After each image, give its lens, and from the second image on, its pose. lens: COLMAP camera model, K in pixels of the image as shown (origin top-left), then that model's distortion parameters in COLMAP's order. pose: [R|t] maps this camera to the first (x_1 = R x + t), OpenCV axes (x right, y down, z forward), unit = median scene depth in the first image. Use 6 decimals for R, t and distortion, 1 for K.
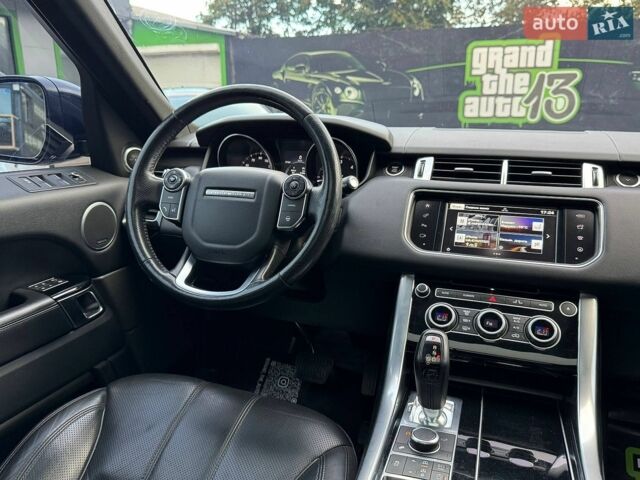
lens RADIAL K [[506.1, 0, 320.0], [0, 506.1, 240.0], [0, 0, 1]] dist [0.151056, -0.313647]
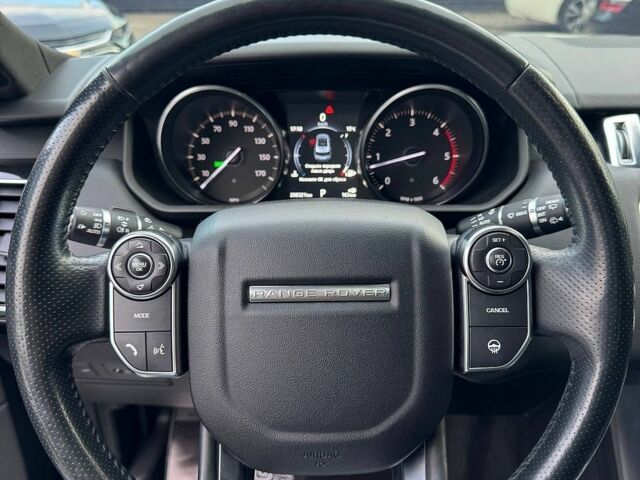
lens RADIAL K [[618.6, 0, 320.0], [0, 618.6, 240.0], [0, 0, 1]] dist [0.115304, -0.214827]
pose [[0.947129, -0.148594, 0.284370, -0.286206], [0.094856, 0.976354, 0.194253, -0.207359], [-0.306511, -0.157009, 0.938829, 0.543918]]
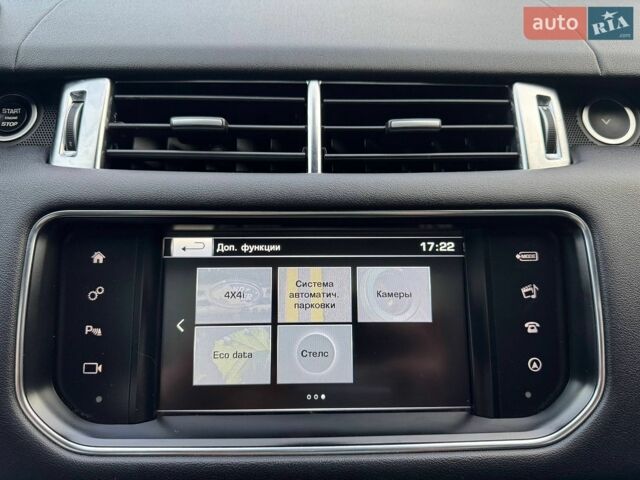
lens RADIAL K [[455.9, 0, 320.0], [0, 455.9, 240.0], [0, 0, 1]] dist [0.001244, -0.002513]
pose [[0.935496, -0.186897, 0.299862, 0.262623], [0.084275, 0.942184, 0.324325, -0.161262], [-0.343141, -0.278133, 0.897160, 0.720599]]
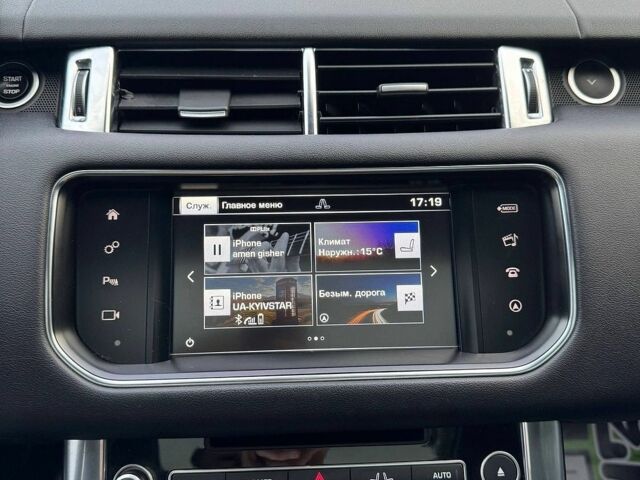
lens RADIAL K [[618.6, 0, 320.0], [0, 618.6, 240.0], [0, 0, 1]] dist [0.115304, -0.214827]
pose [[0.926591, -0.200321, 0.318276, 0.207983], [0.094173, 0.942955, 0.319324, -0.175754], [-0.364087, -0.265910, 0.892599, 0.587177]]
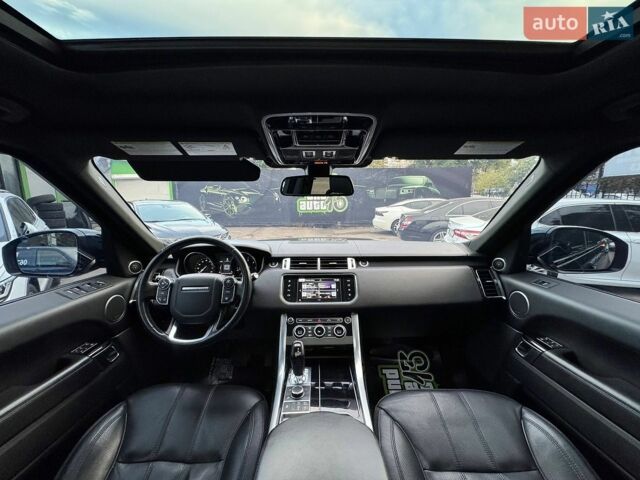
lens RADIAL K [[256.1, 0, 320.0], [0, 256.1, 240.0], [0, 0, 1]] dist [-0.001440, -0.000095]
pose [[0.941108, -0.062959, 0.332194, -0.032235], [0.098986, 0.990766, -0.092655, -0.133194], [-0.323293, 0.120081, 0.938649, -0.155277]]
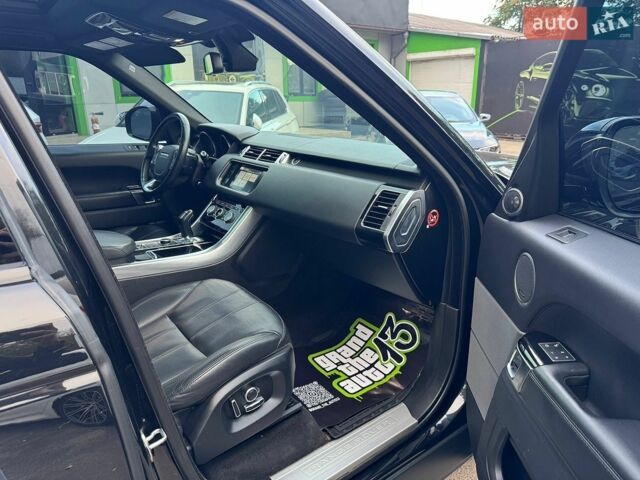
lens RADIAL K [[455.9, 0, 320.0], [0, 455.9, 240.0], [0, 0, 1]] dist [0.001244, -0.002513]
pose [[0.839133, 0.160571, -0.519685, 1.690017], [-0.138264, 0.987019, 0.081712, 0.036776], [0.526060, 0.003287, 0.850441, -0.544980]]
